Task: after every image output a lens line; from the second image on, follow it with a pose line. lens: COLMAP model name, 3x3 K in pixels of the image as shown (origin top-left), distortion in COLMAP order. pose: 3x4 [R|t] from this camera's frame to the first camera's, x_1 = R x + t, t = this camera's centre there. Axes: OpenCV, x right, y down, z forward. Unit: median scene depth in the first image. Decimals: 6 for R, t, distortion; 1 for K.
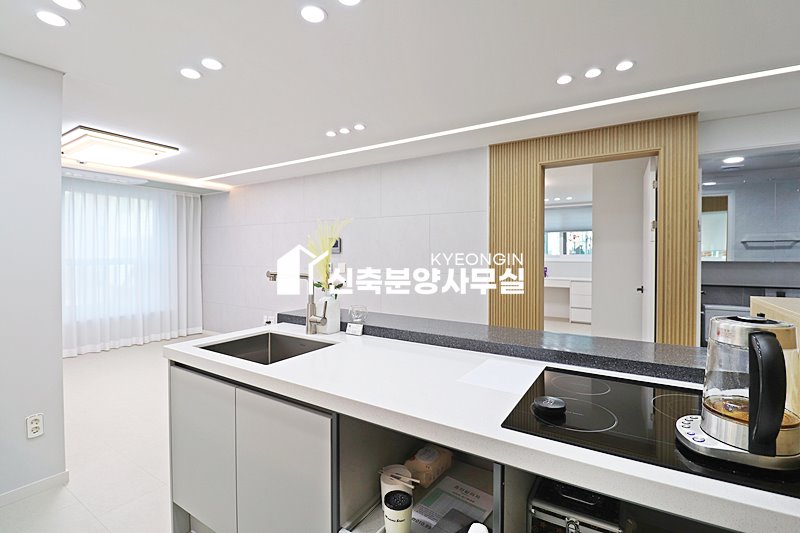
lens RADIAL K [[371.7, 0, 404.4], [0, 371.7, 262.7], [0, 0, 1]] dist [-0.004818, -0.007654]
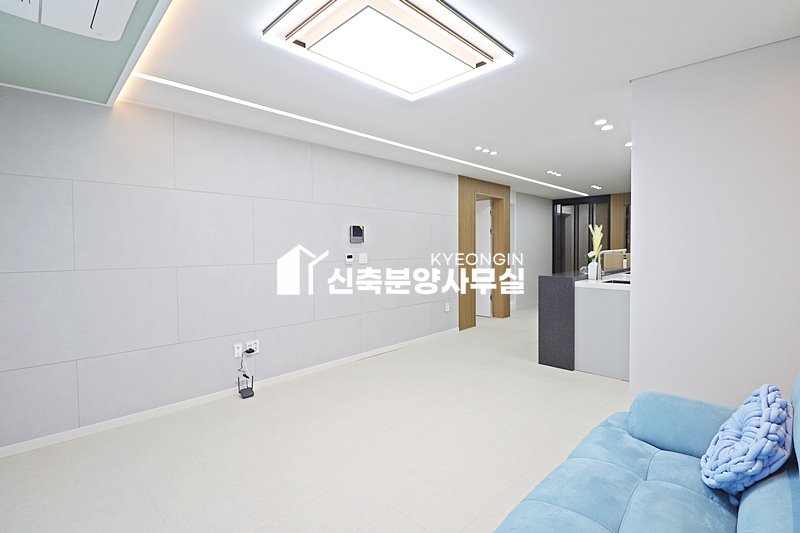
lens RADIAL K [[371.7, 0, 401.8], [0, 371.7, 265.9], [0, 0, 1]] dist [-0.004818, -0.007654]
pose [[0.208506, -0.051947, 0.976641, -1.371052], [0.032517, 0.998405, 0.046162, -0.009140], [-0.977480, 0.022132, 0.209862, 0.899510]]
